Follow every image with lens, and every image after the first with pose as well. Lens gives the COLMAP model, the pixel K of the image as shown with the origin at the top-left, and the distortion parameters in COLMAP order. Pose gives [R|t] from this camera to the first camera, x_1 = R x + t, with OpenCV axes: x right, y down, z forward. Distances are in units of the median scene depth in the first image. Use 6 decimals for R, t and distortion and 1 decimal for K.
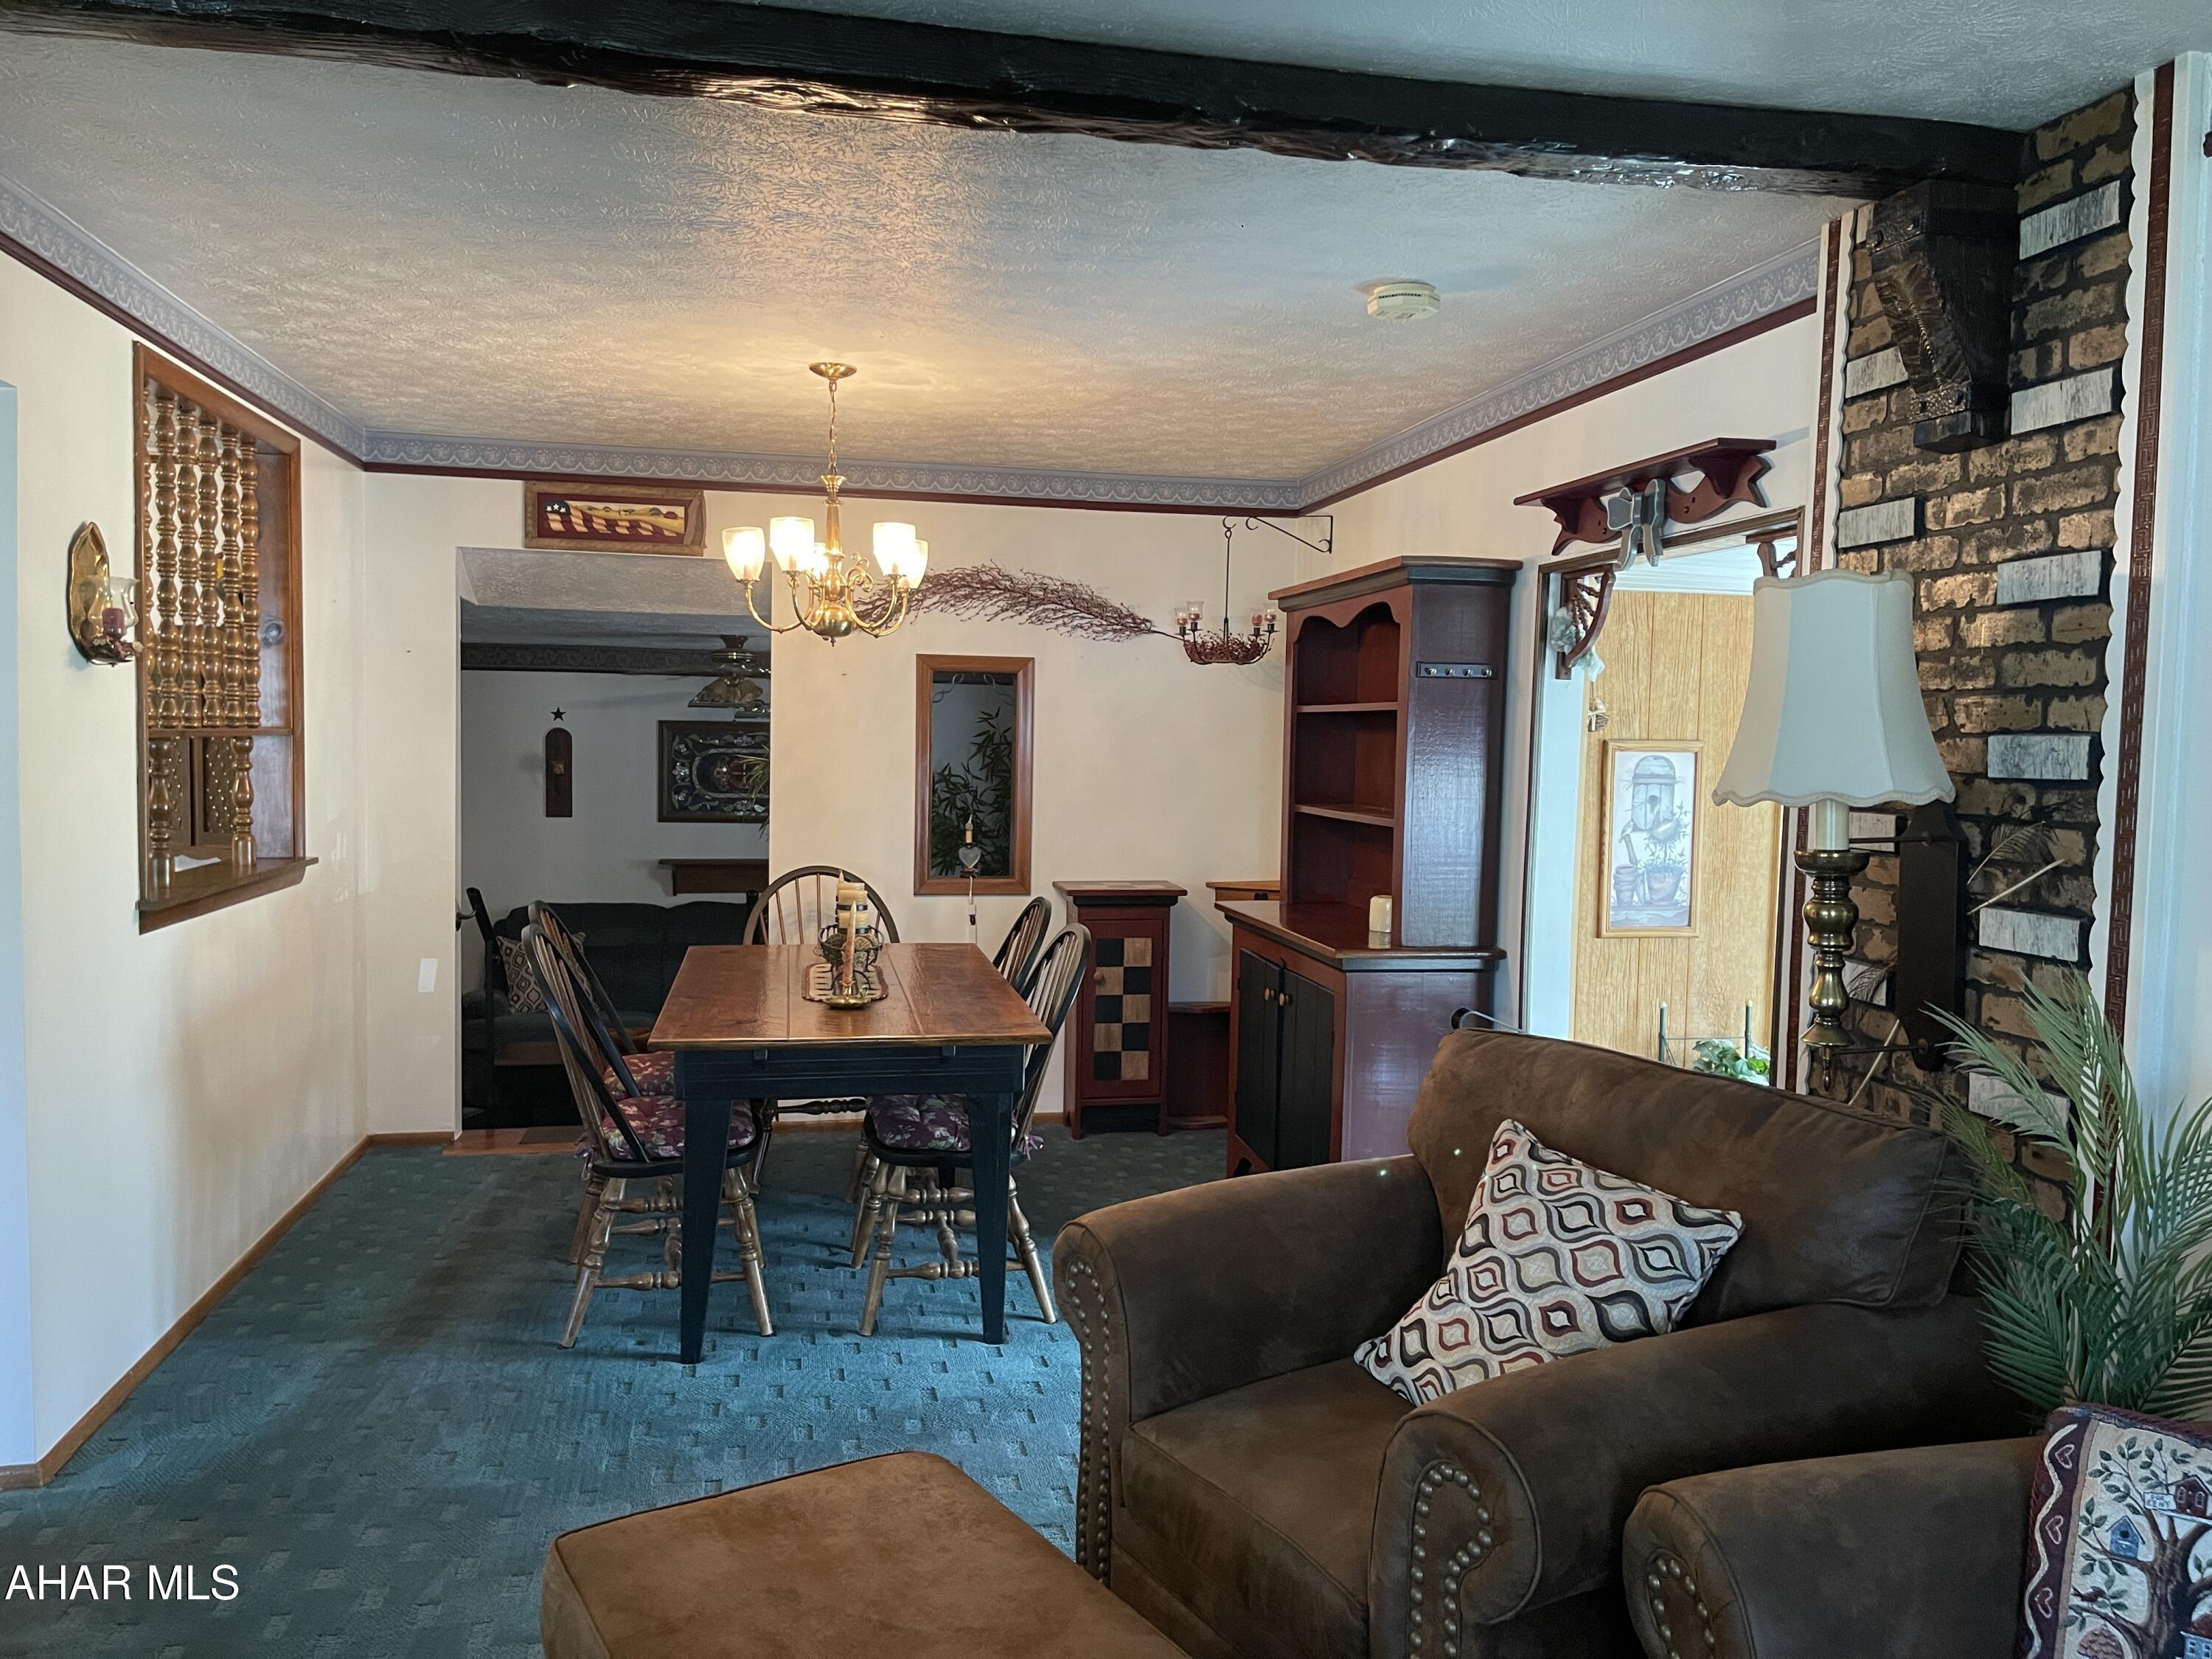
lens RADIAL K [[1675.7, 0, 1128.3], [0, 1675.7, 839.4], [0, 0, 1]] dist [0.047279, -0.056792]
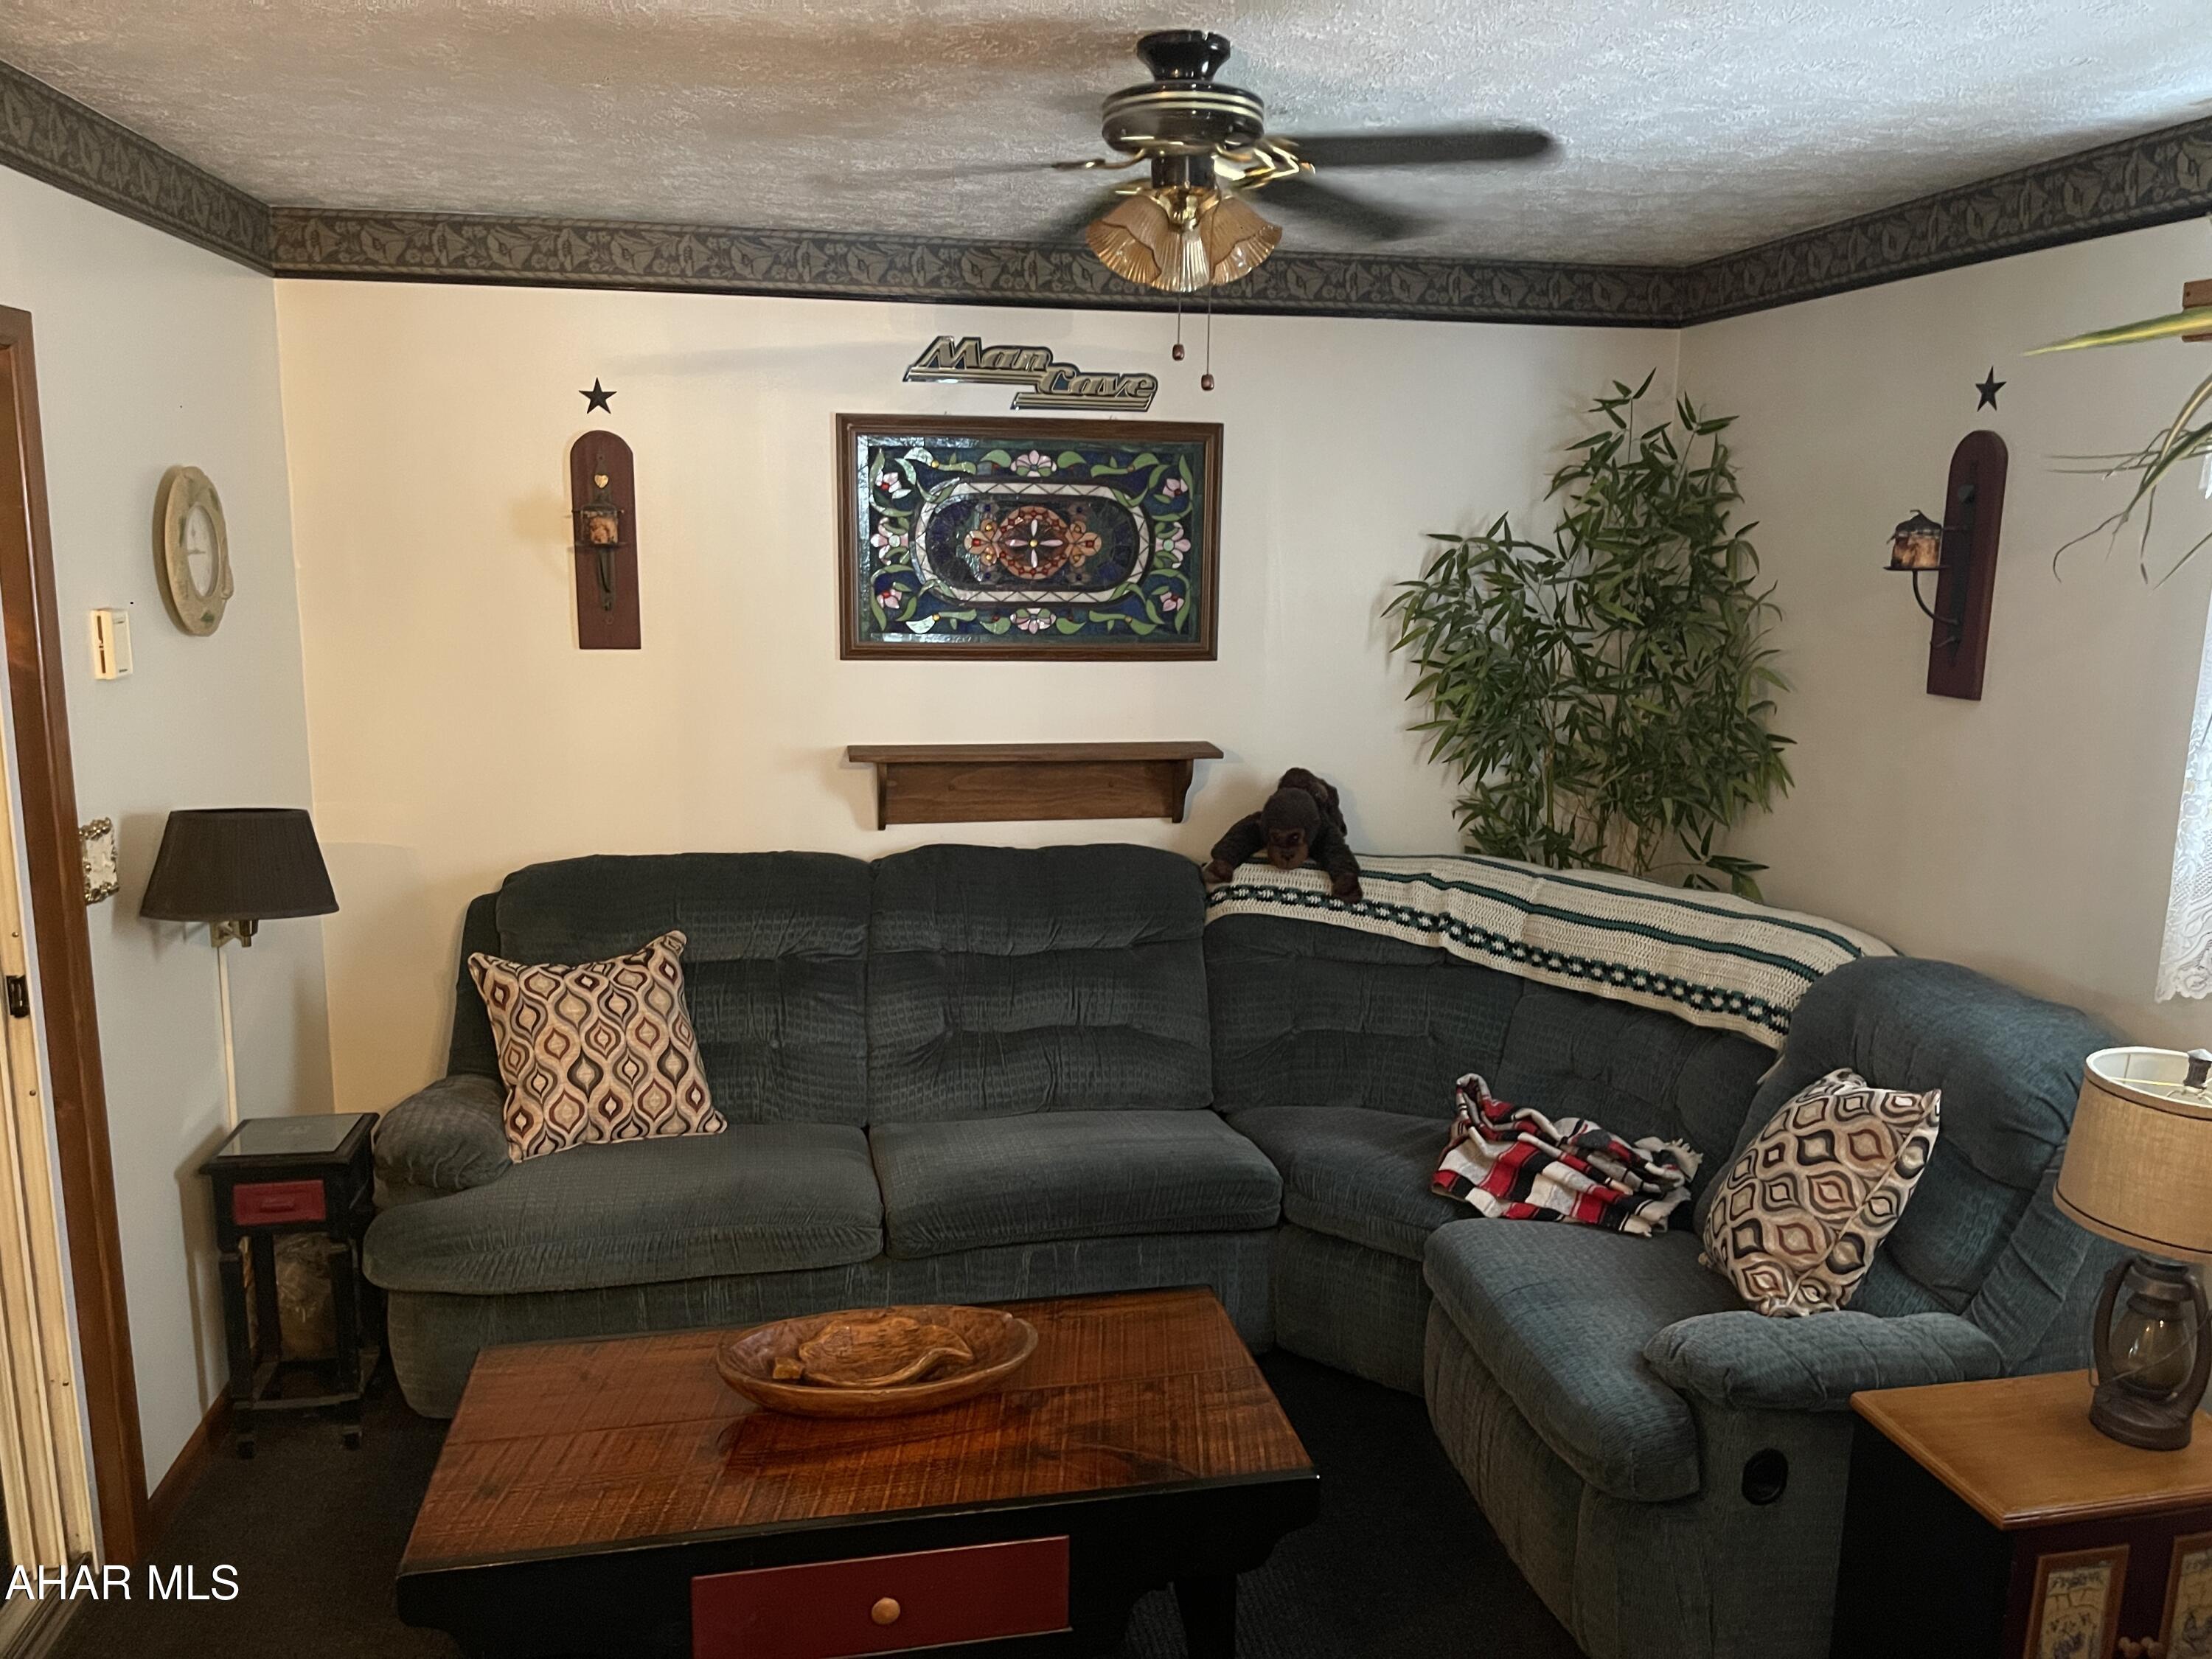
lens RADIAL K [[1675.7, 0, 1101.4], [0, 1675.7, 852.4], [0, 0, 1]] dist [0.047279, -0.056792]
pose [[0.999219, 0.001644, -0.039475, -0.393155], [0.003437, 0.991728, 0.128310, -0.032146], [0.039359, -0.128346, 0.990948, 1.149126]]
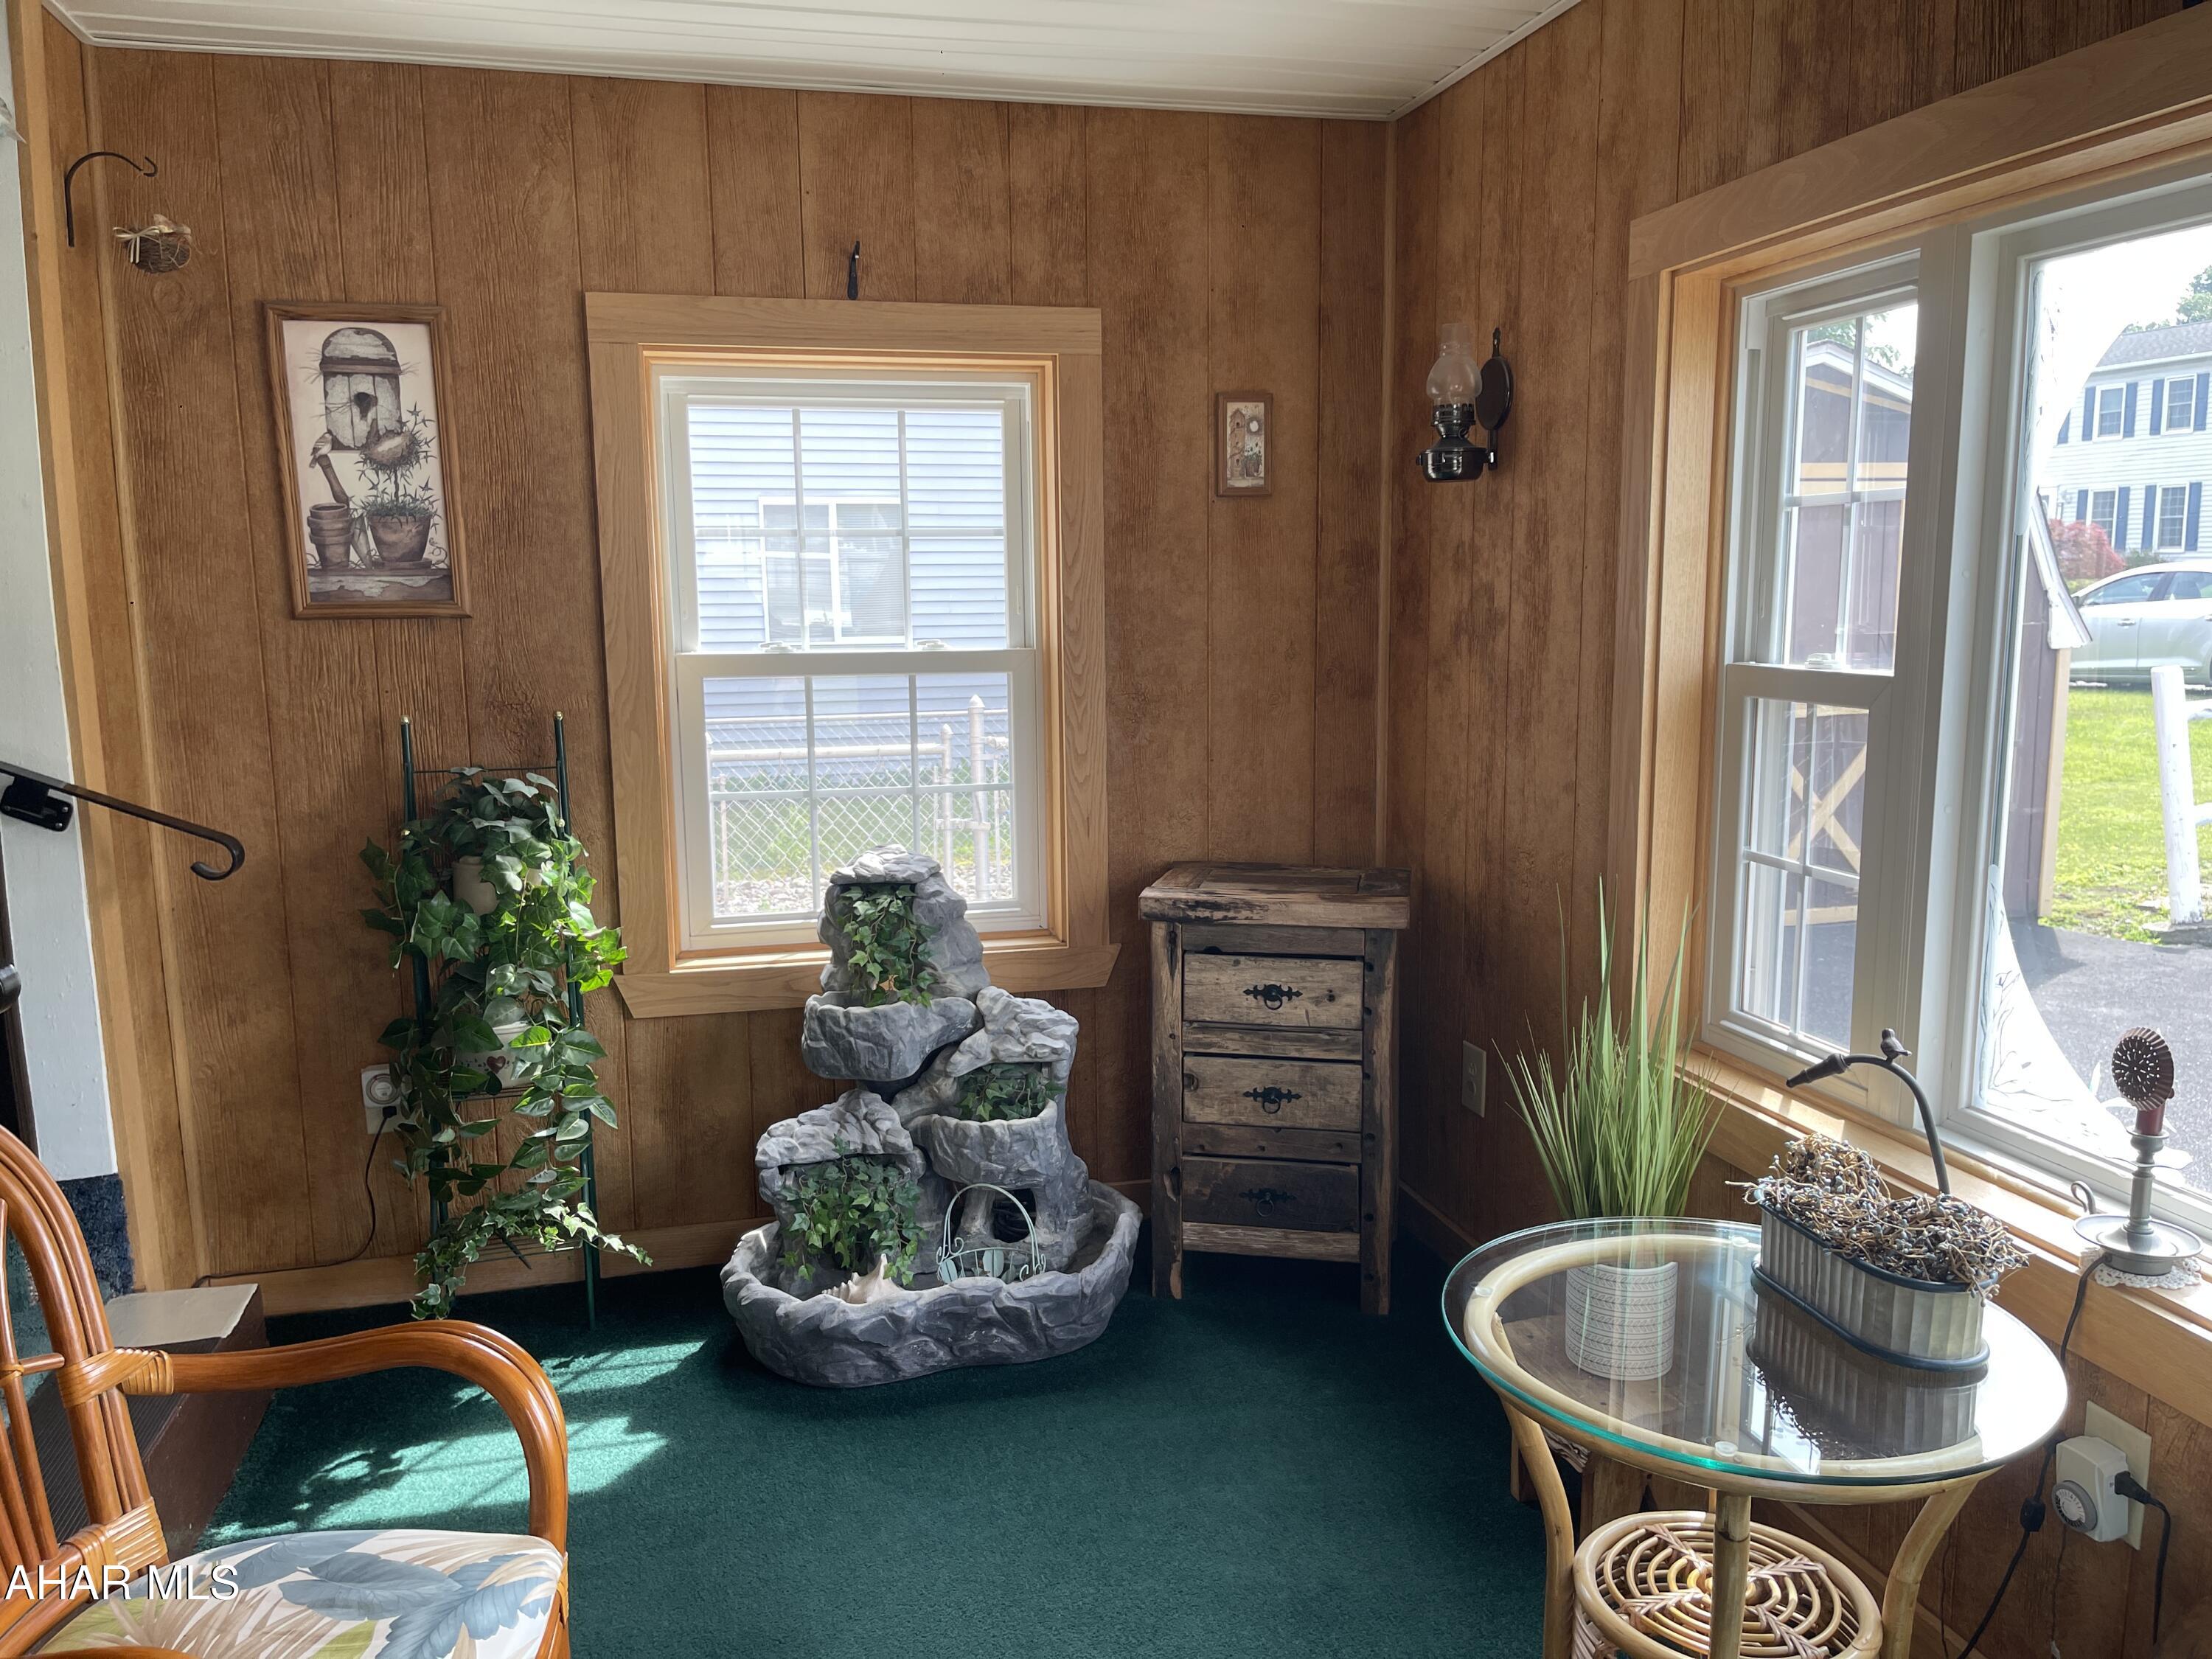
lens RADIAL K [[1675.7, 0, 1104.1], [0, 1675.7, 837.3], [0, 0, 1]] dist [0.047279, -0.056792]
pose [[0.998609, -0.030364, 0.043098, 0.559057], [0.026166, 0.995149, 0.094840, 0.088522], [-0.045769, -0.093580, 0.994559, 0.328307]]
